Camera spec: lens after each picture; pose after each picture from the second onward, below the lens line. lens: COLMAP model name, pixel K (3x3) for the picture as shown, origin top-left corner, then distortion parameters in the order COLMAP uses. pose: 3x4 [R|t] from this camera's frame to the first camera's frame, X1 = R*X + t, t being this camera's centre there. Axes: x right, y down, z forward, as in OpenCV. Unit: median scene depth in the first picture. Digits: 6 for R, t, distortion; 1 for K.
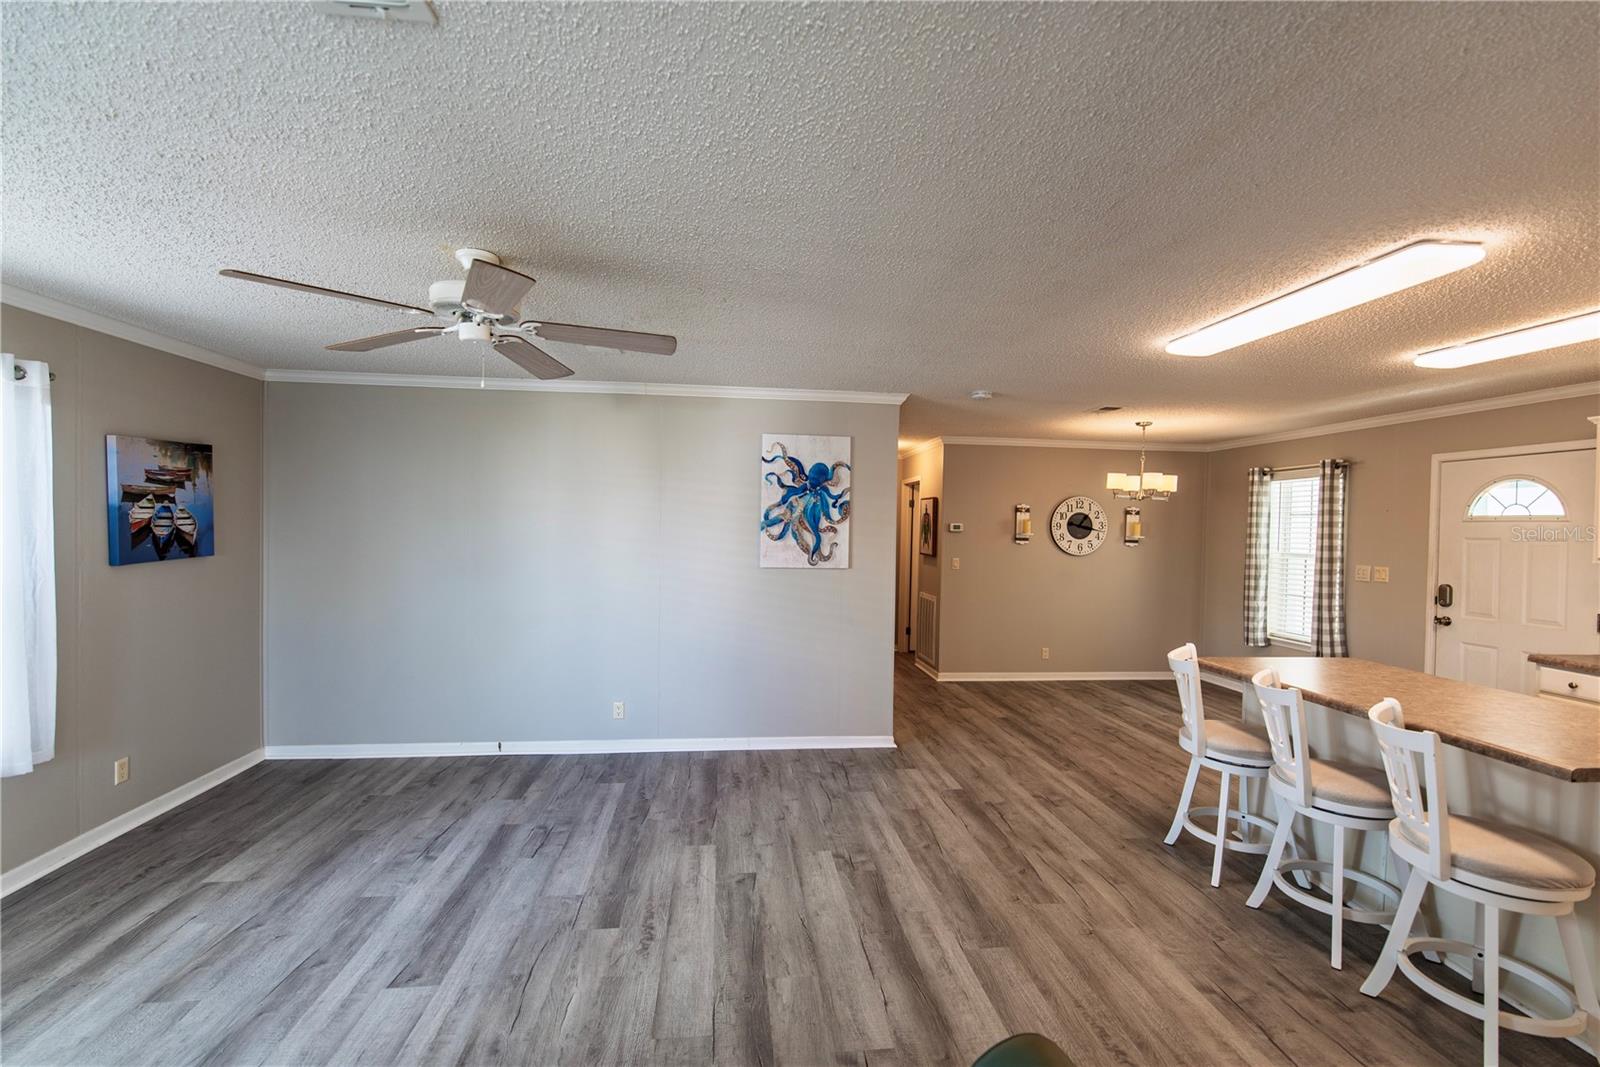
lens RADIAL K [[686.4, 0, 797.2], [0, 686.4, 532.0], [0, 0, 1]] dist [-0.001119, -0.000623]
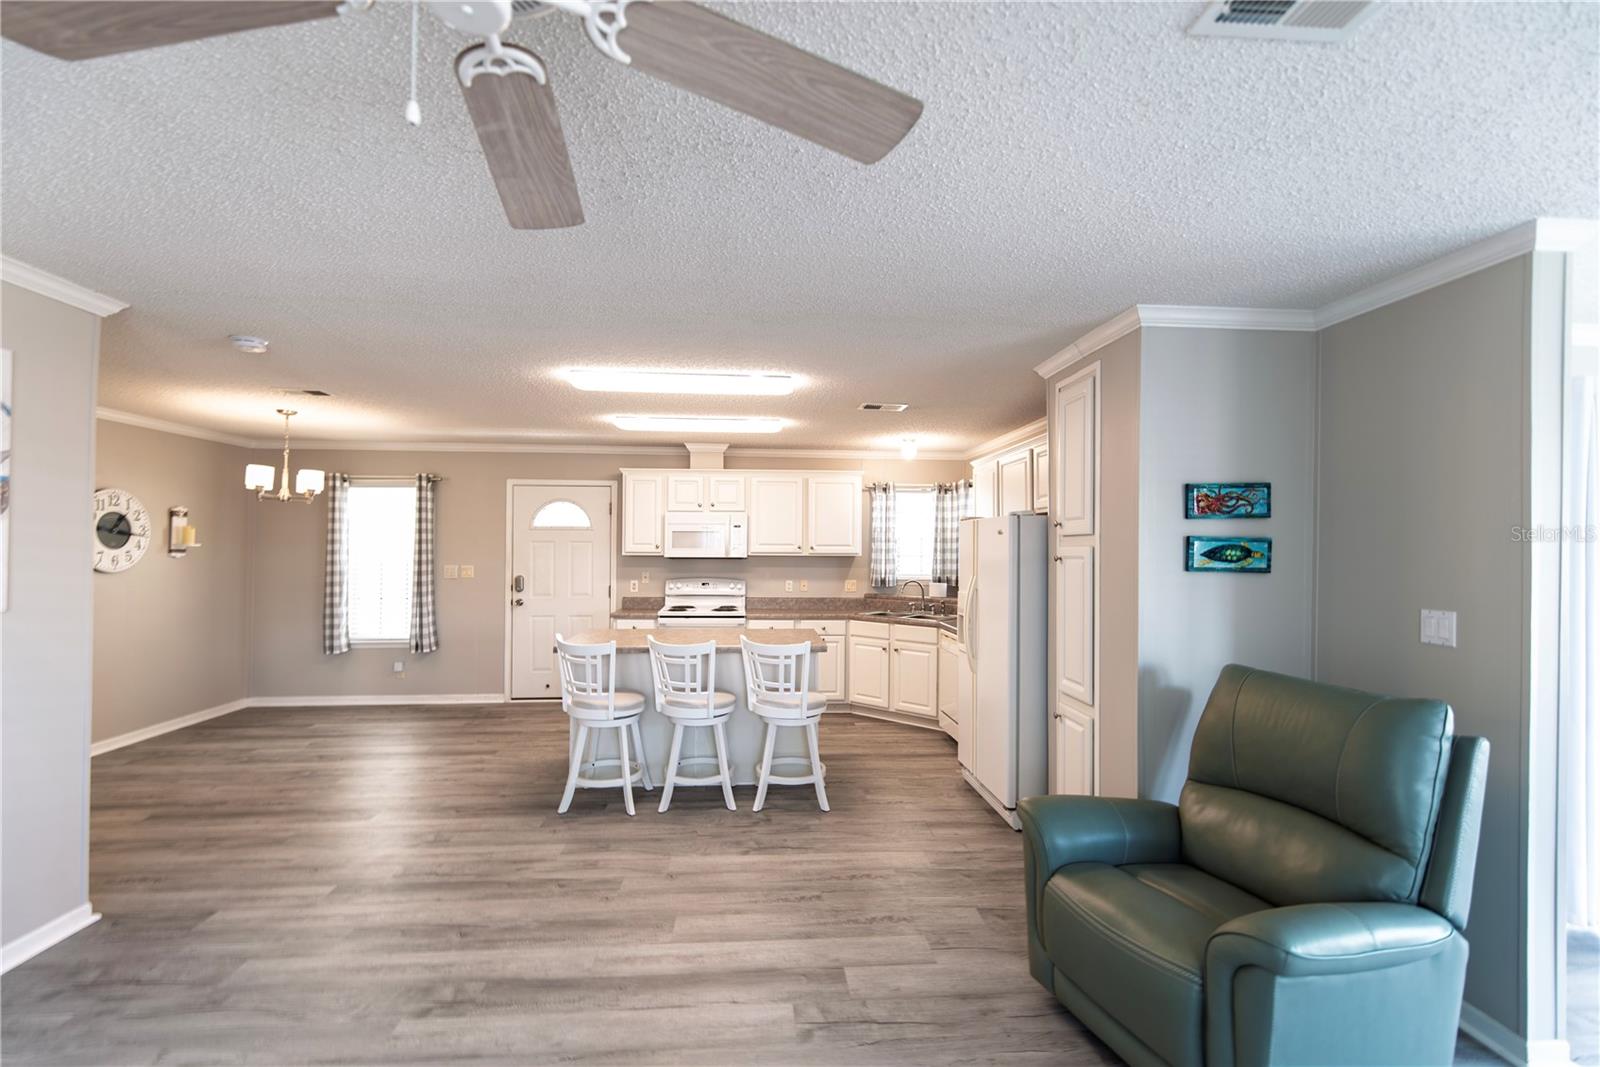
lens RADIAL K [[686.4, 0, 801.2], [0, 686.4, 539.4], [0, 0, 1]] dist [-0.001119, -0.000623]
pose [[0.030323, -0.005248, 0.999526, -0.415899], [0.005182, 0.999974, 0.005094, 0.000770], [-0.999527, 0.005025, 0.030349, 0.413834]]
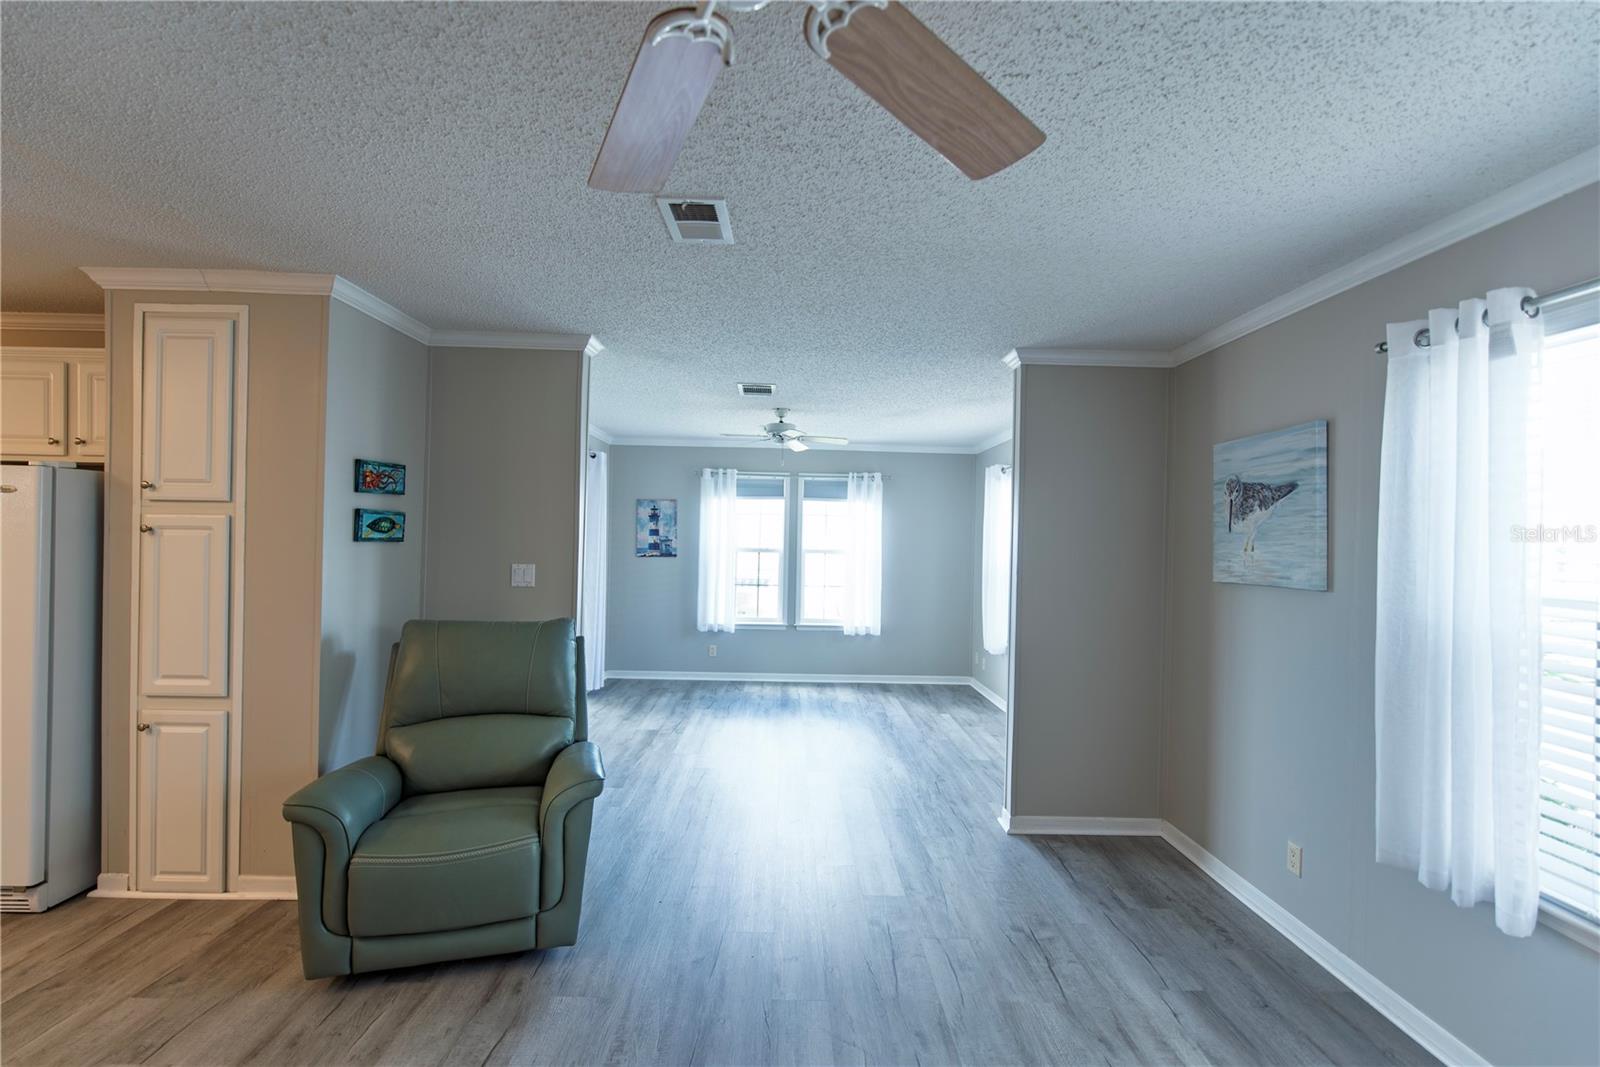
lens RADIAL K [[686.4, 0, 797.1], [0, 686.4, 533.3], [0, 0, 1]] dist [-0.001119, -0.000623]
pose [[-0.995250, -0.037871, 0.089681, -0.273277], [-0.036816, 0.999232, 0.013388, 0.002201], [-0.090119, 0.010023, -0.995881, 0.688067]]
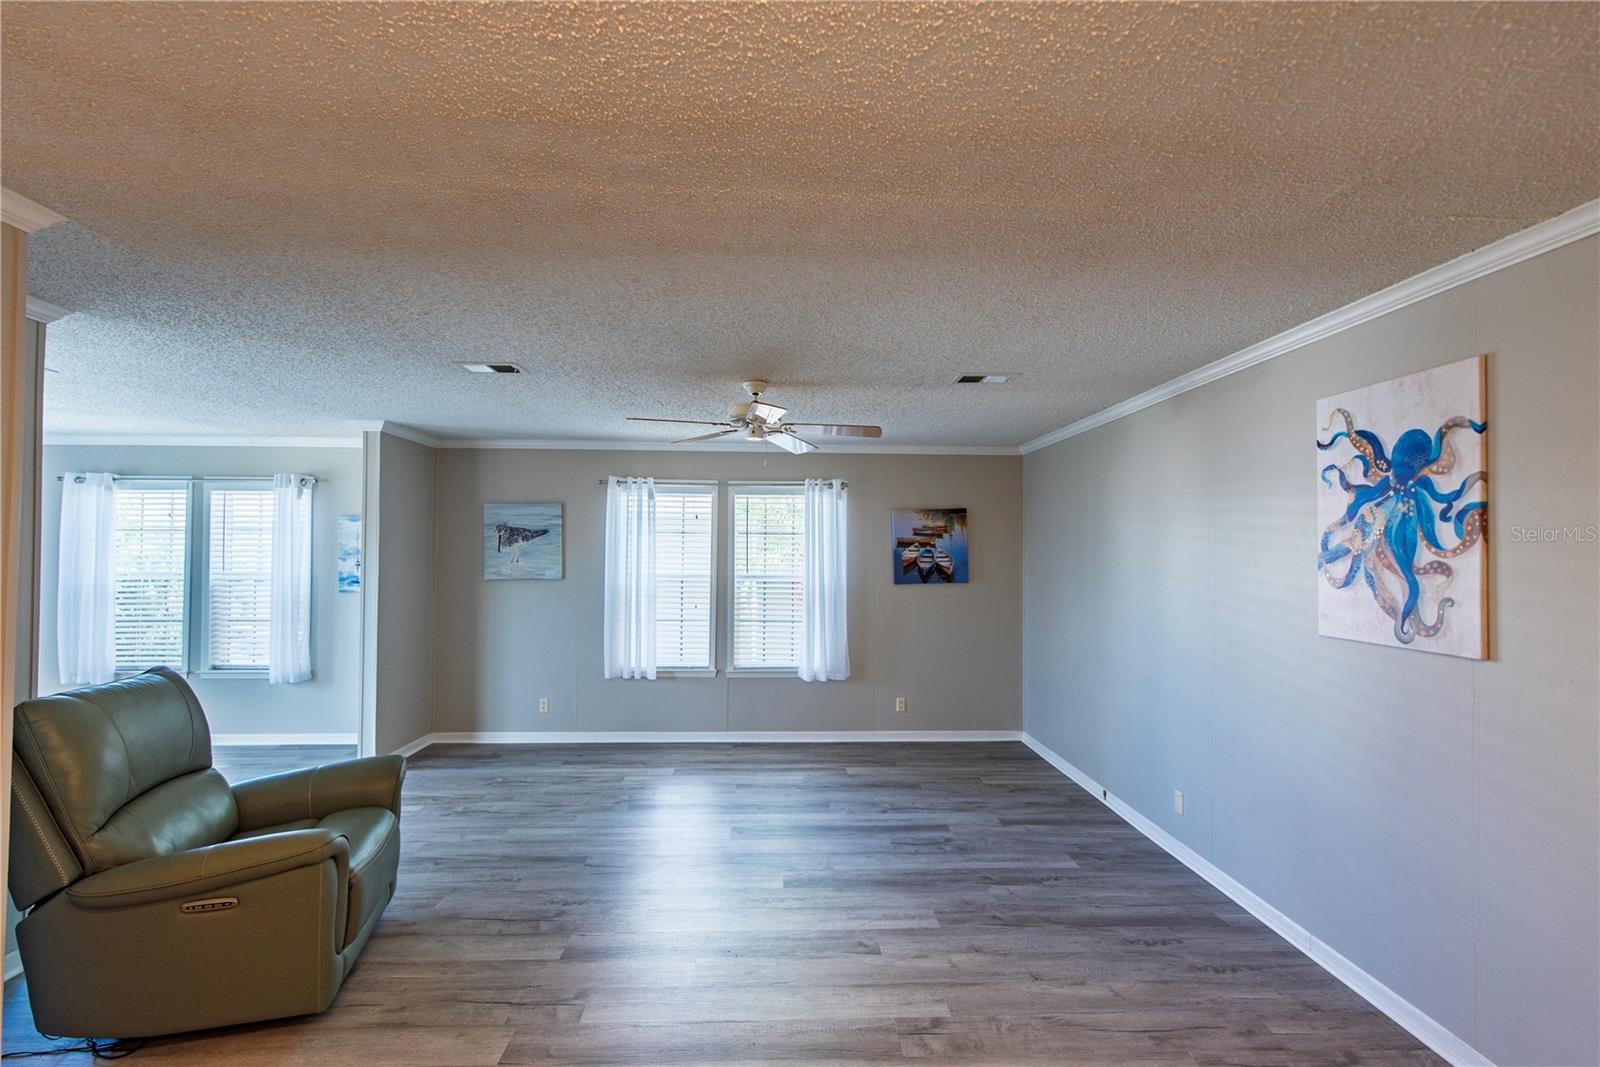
lens RADIAL K [[686.4, 0, 800.9], [0, 686.4, 536.2], [0, 0, 1]] dist [-0.001119, -0.000623]
pose [[-0.064173, -0.042972, -0.997013, 0.545066], [-0.023866, 0.998853, -0.041516, 0.003827], [0.997653, 0.021130, -0.065125, 0.615282]]
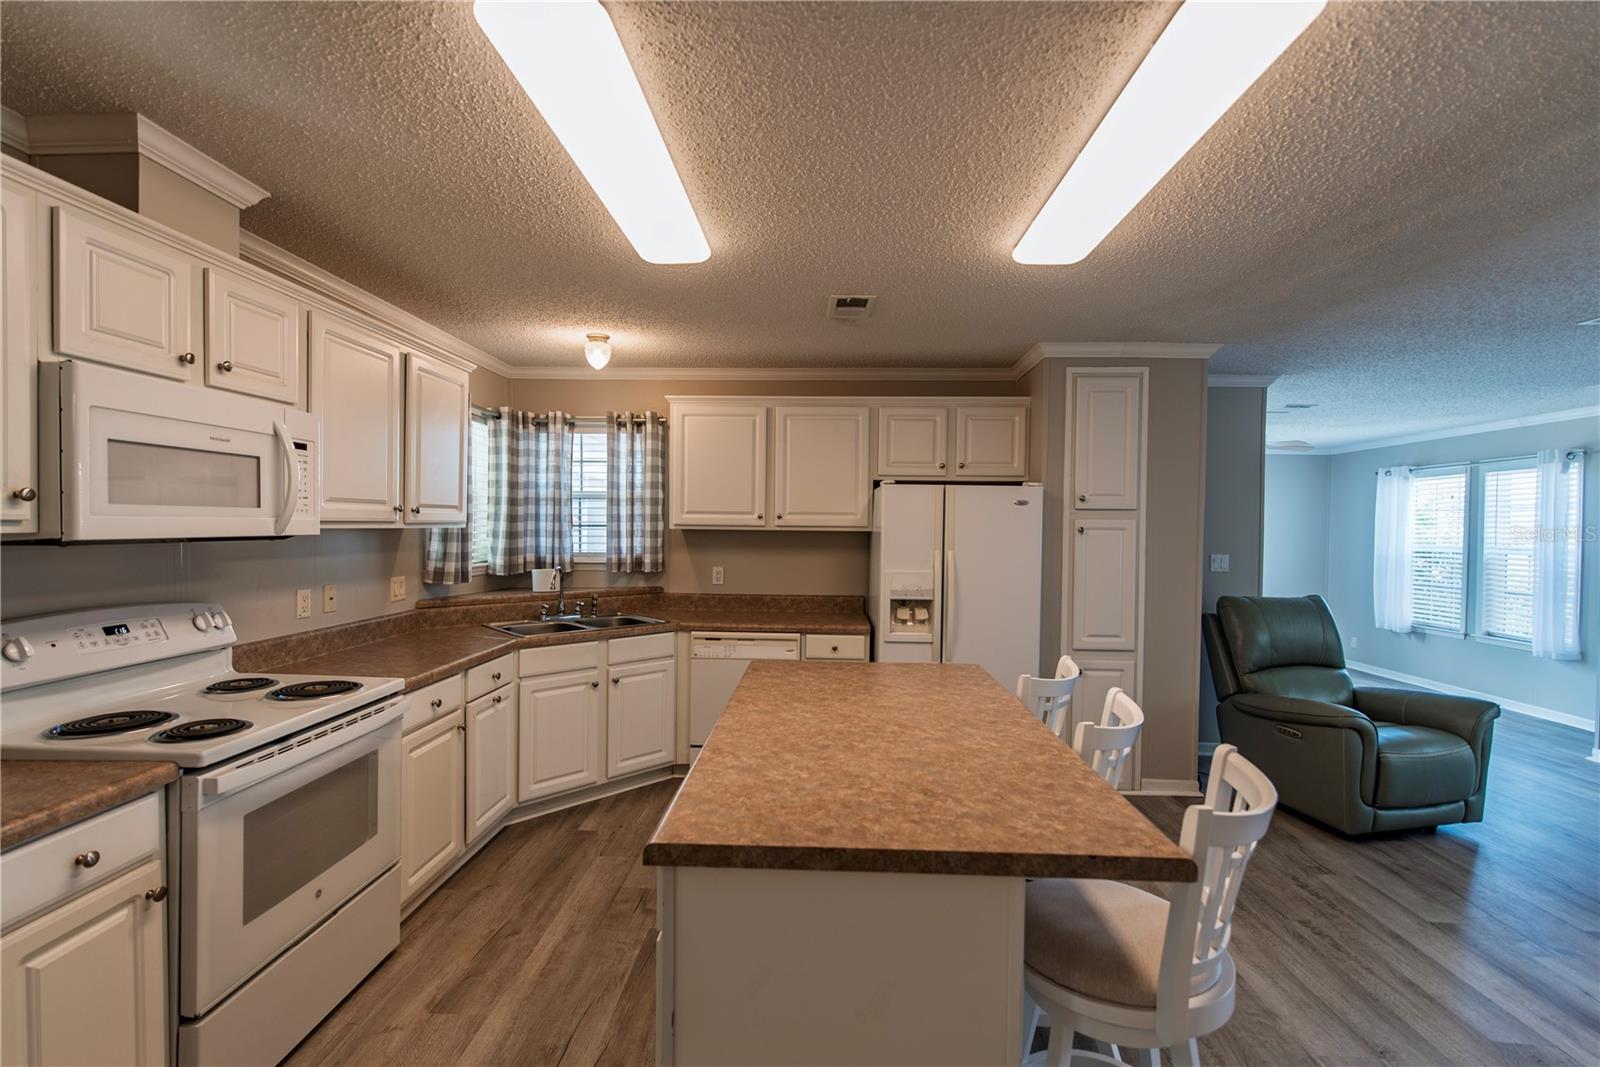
lens RADIAL K [[686.4, 0, 797.5], [0, 686.4, 533.7], [0, 0, 1]] dist [-0.001119, -0.000623]
pose [[-0.989423, -0.034089, 0.140994, 0.538361], [-0.030189, 0.999103, 0.029710, 0.017058], [-0.141881, 0.025139, -0.989565, 1.006355]]
